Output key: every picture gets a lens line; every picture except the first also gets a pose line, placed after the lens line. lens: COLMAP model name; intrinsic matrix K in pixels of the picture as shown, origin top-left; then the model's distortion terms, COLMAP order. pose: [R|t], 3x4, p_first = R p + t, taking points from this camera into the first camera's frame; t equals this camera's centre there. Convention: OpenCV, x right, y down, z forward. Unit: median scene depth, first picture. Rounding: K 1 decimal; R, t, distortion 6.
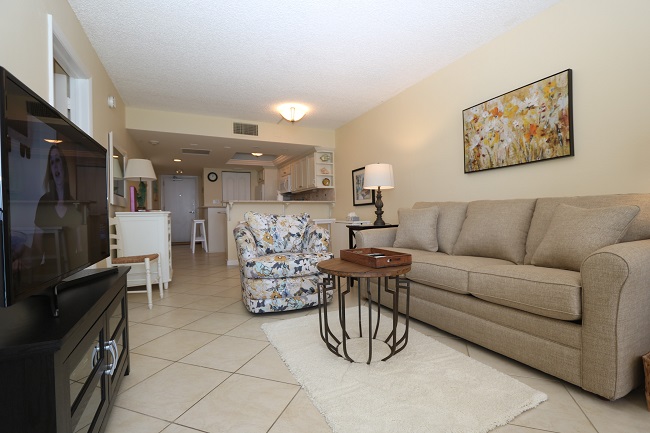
lens RADIAL K [[300.4, 0, 330.0], [0, 300.4, 217.4], [0, 0, 1]] dist [-0.022657, 0.005625]
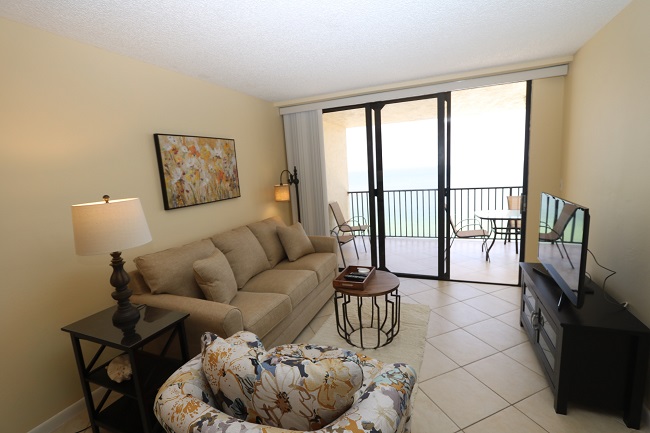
lens RADIAL K [[300.4, 0, 330.0], [0, 300.4, 217.4], [0, 0, 1]] dist [-0.022657, 0.005625]
pose [[-0.661001, -0.066552, 0.747428, -0.523784], [0.076856, 0.984816, 0.155659, -0.238398], [-0.746439, 0.160335, -0.645850, 1.290459]]
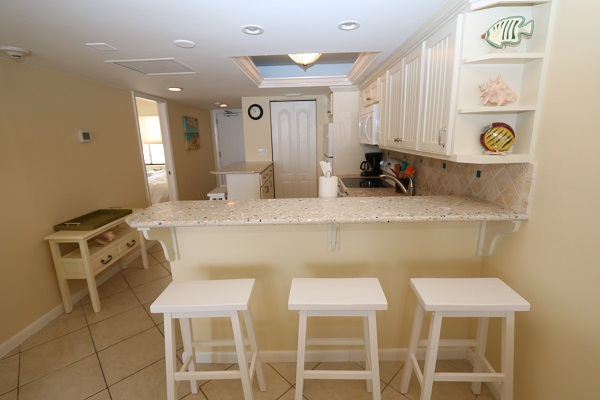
lens RADIAL K [[277.3, 0, 304.6], [0, 277.3, 200.8], [0, 0, 1]] dist [-0.022657, 0.005625]
pose [[0.896590, 0.094991, -0.432554, -0.107875], [0.005708, 0.974165, 0.225763, -0.242422], [0.442825, -0.204886, 0.872885, 1.460042]]
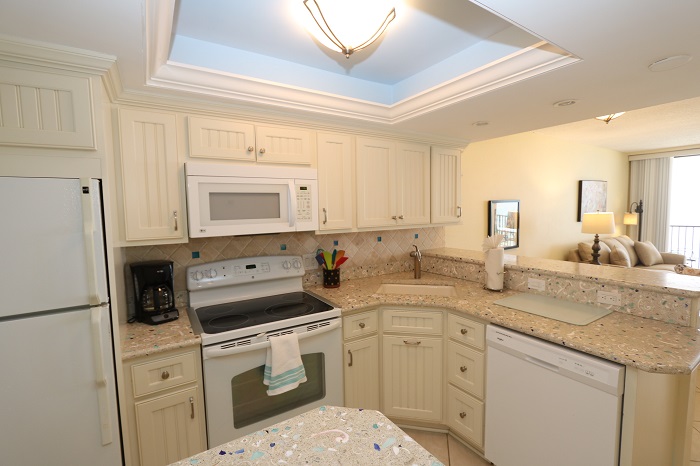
lens RADIAL K [[323.5, 0, 355.4], [0, 323.5, 233.9], [0, 0, 1]] dist [-0.022657, 0.005625]
pose [[-0.126385, -0.063713, 0.989933, -1.102177], [0.034044, 0.997069, 0.068519, -0.252769], [-0.991397, 0.042361, -0.123846, 2.506568]]
